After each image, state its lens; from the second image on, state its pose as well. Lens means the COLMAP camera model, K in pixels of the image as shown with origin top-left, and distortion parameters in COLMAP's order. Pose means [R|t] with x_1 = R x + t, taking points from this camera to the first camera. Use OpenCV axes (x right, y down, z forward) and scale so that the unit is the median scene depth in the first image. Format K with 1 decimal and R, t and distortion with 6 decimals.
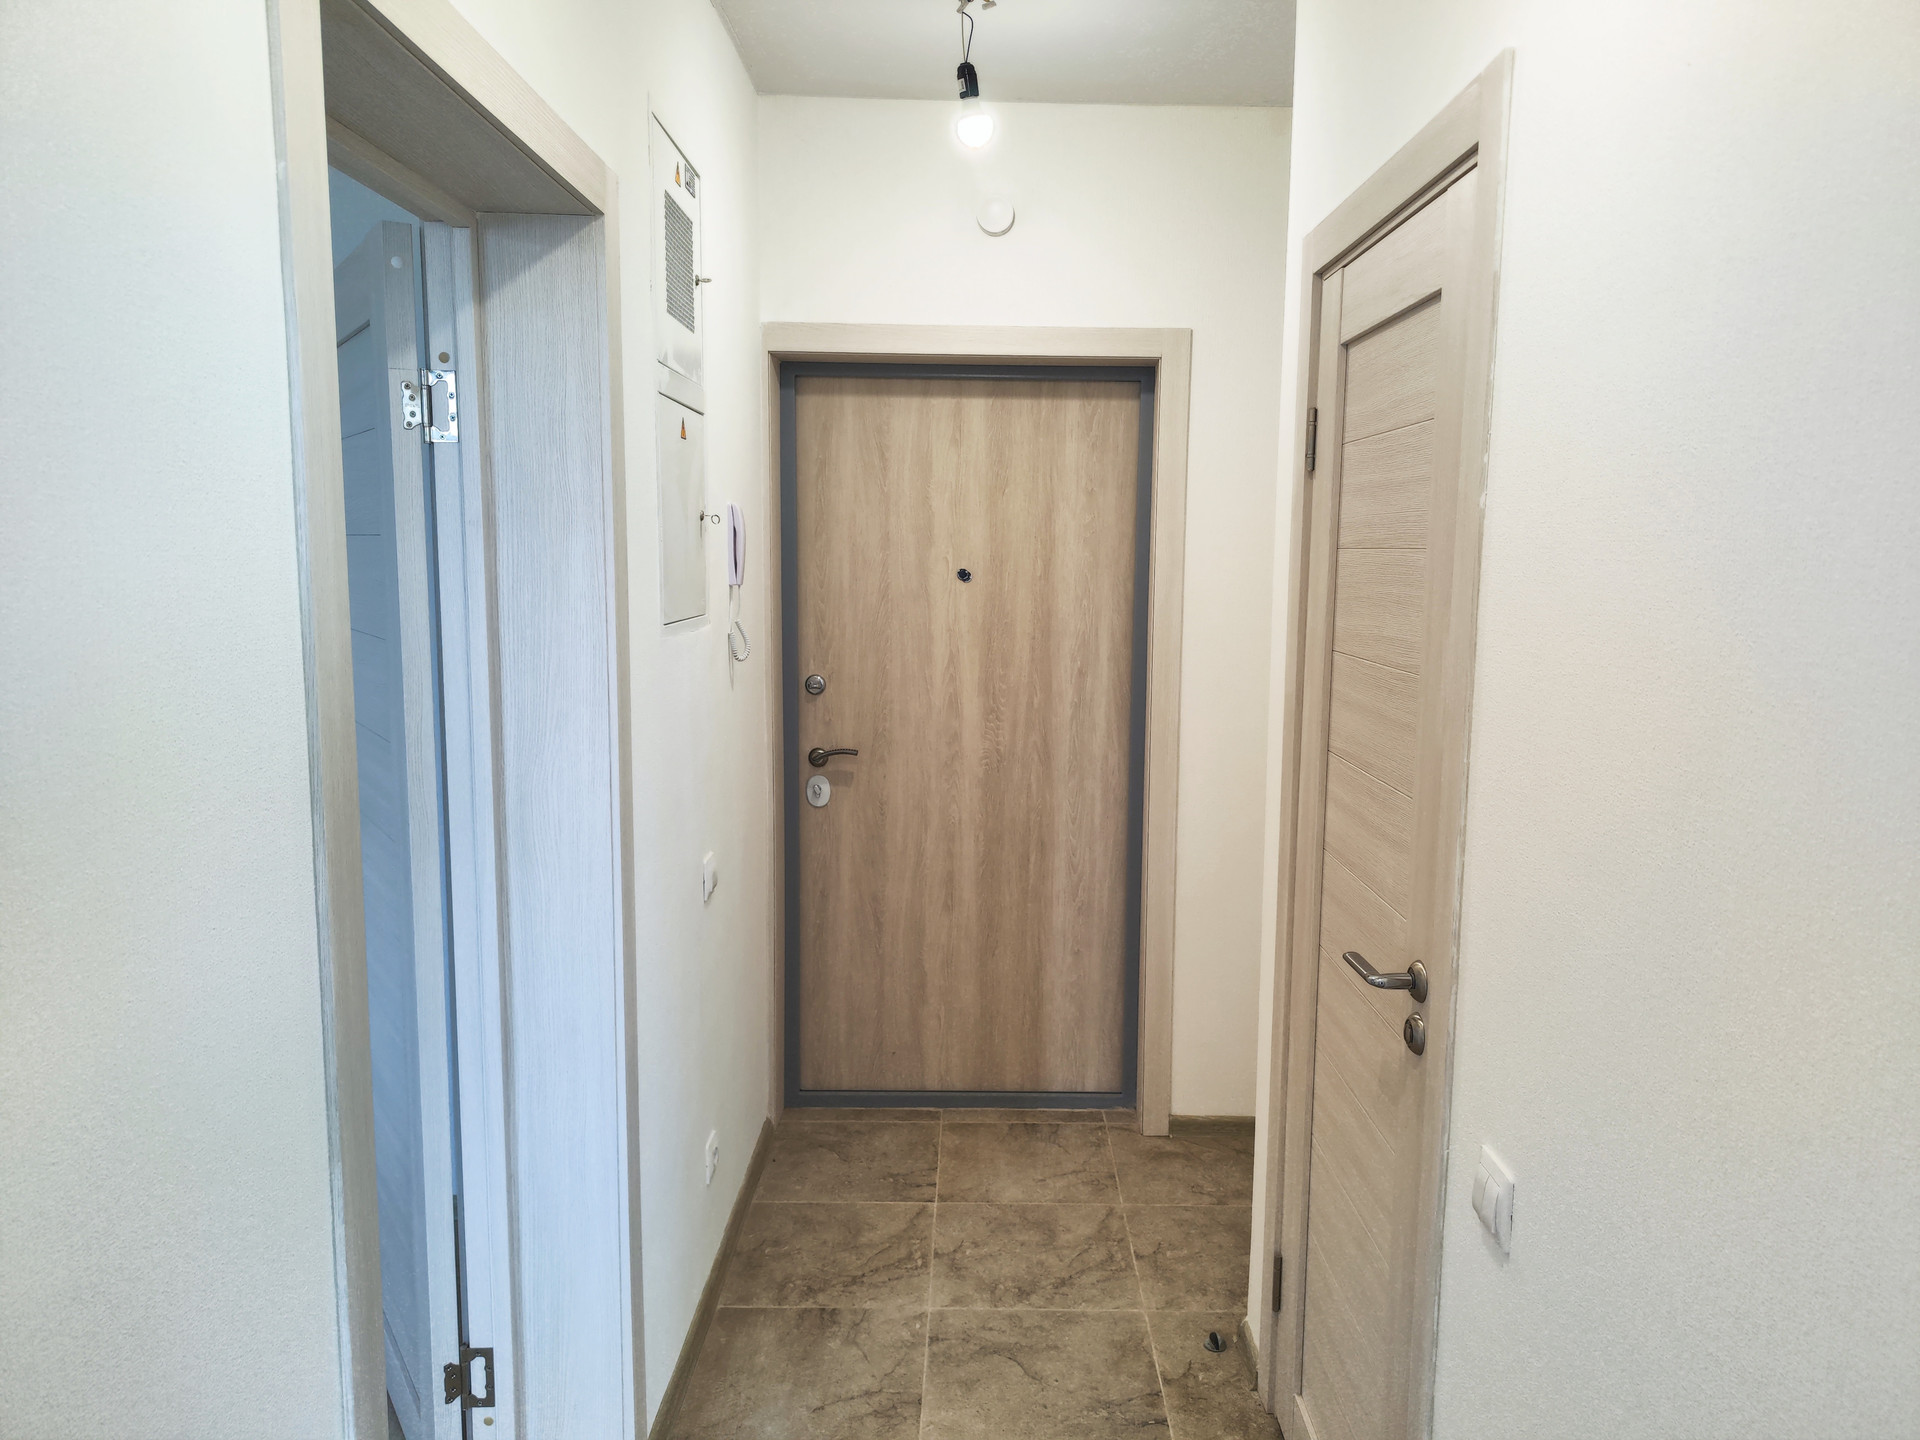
lens RADIAL K [[1354.5, 0, 964.9], [0, 1354.5, 727.3], [0, 0, 1]] dist [0.035326, -0.019216]
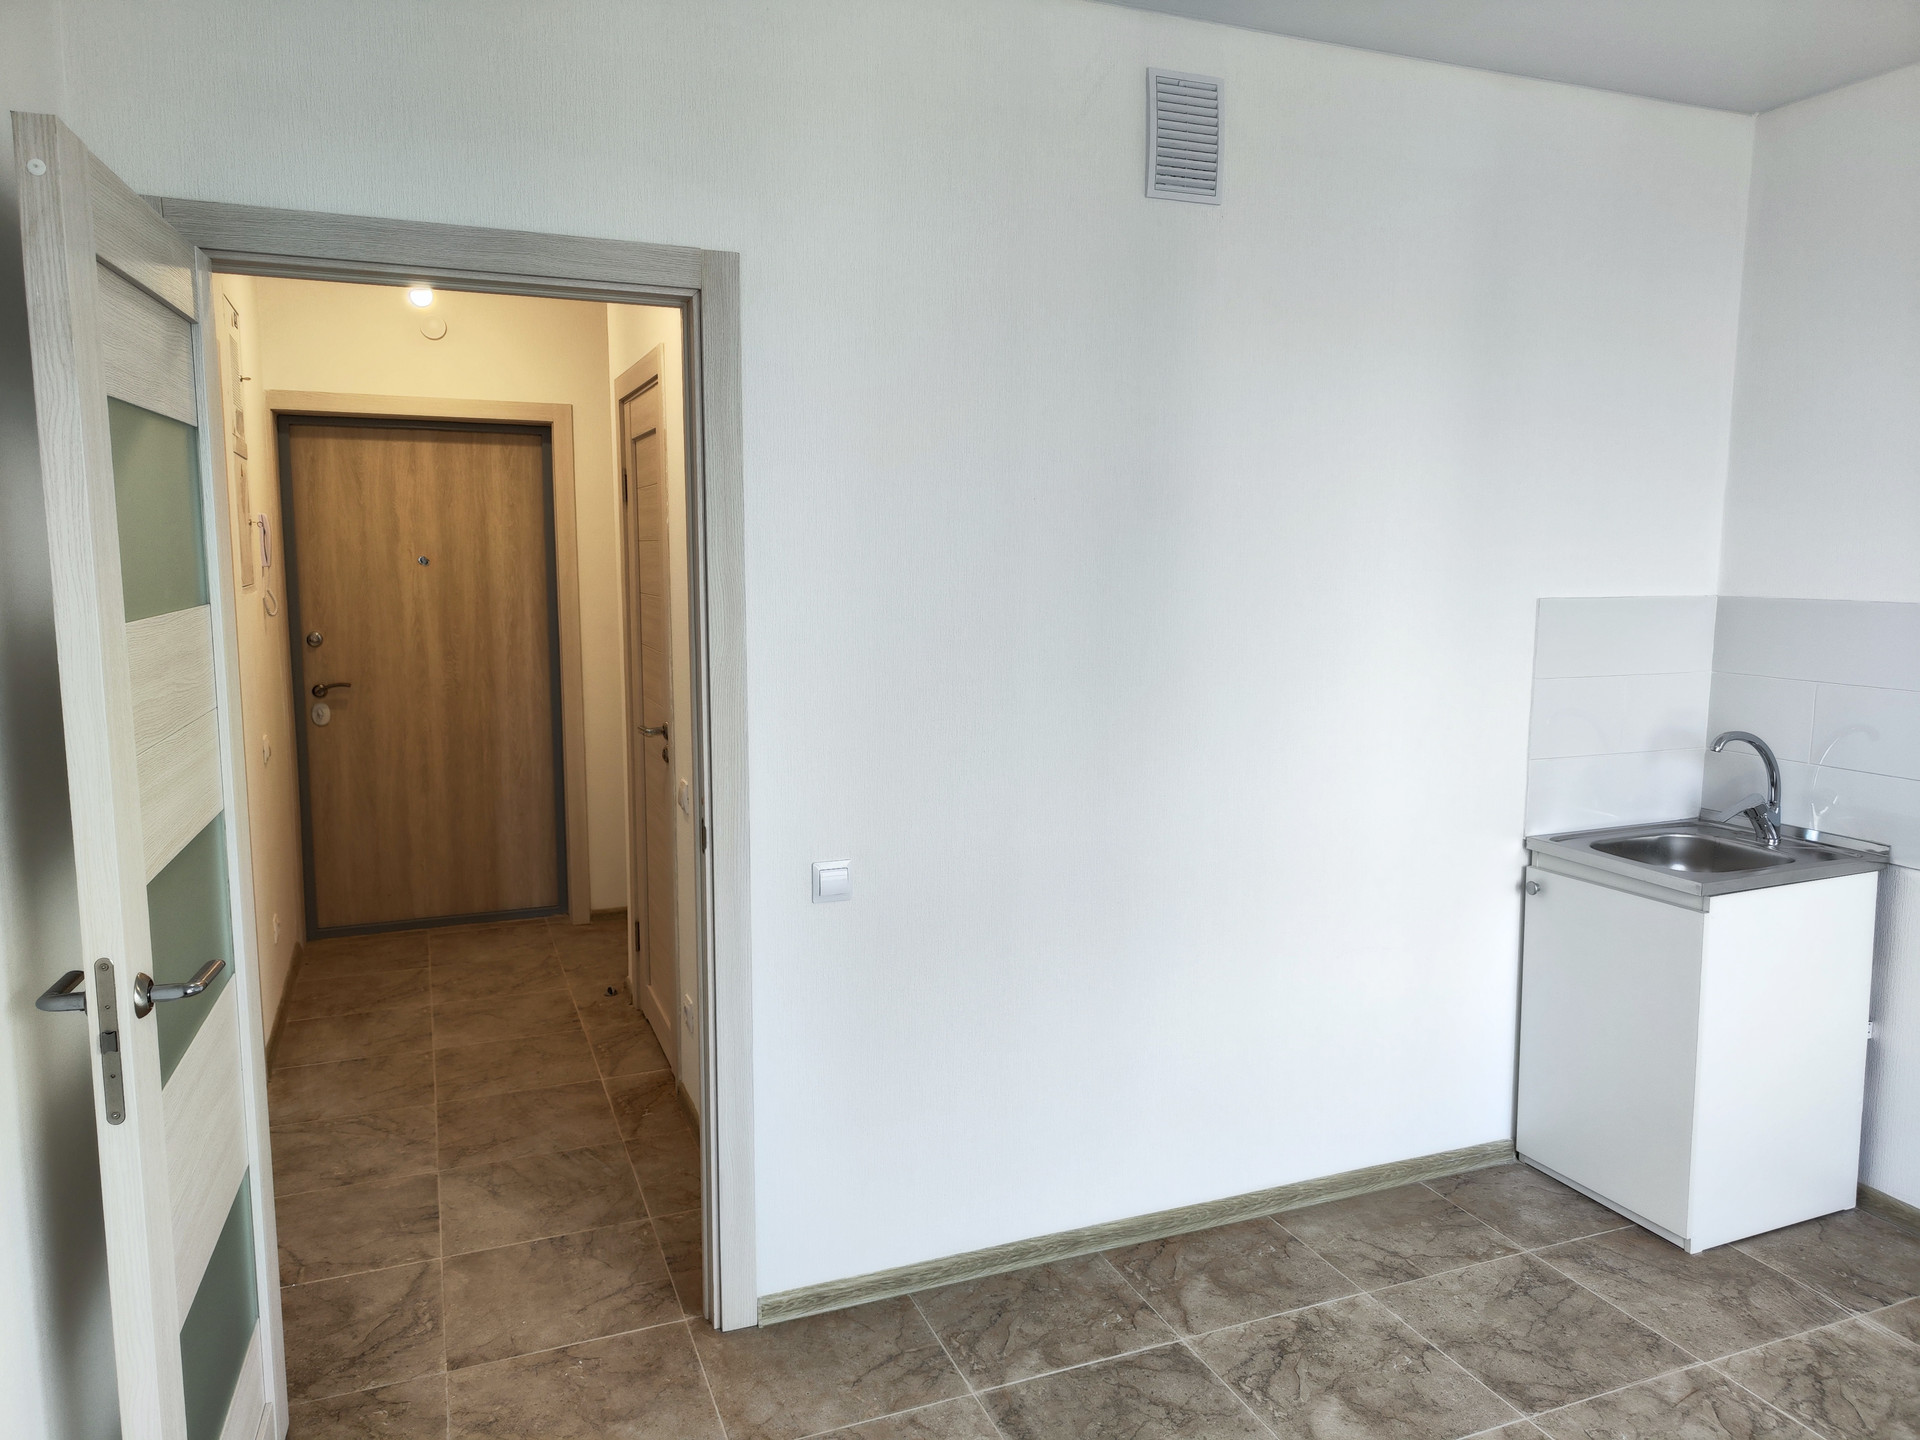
lens RADIAL K [[1354.5, 0, 988.4], [0, 1354.5, 692.0], [0, 0, 1]] dist [0.035326, -0.019216]
pose [[0.917044, -0.053444, 0.395188, -0.030861], [0.062316, 0.998010, -0.009636, 0.083055], [-0.393887, 0.033463, 0.918550, -0.603192]]
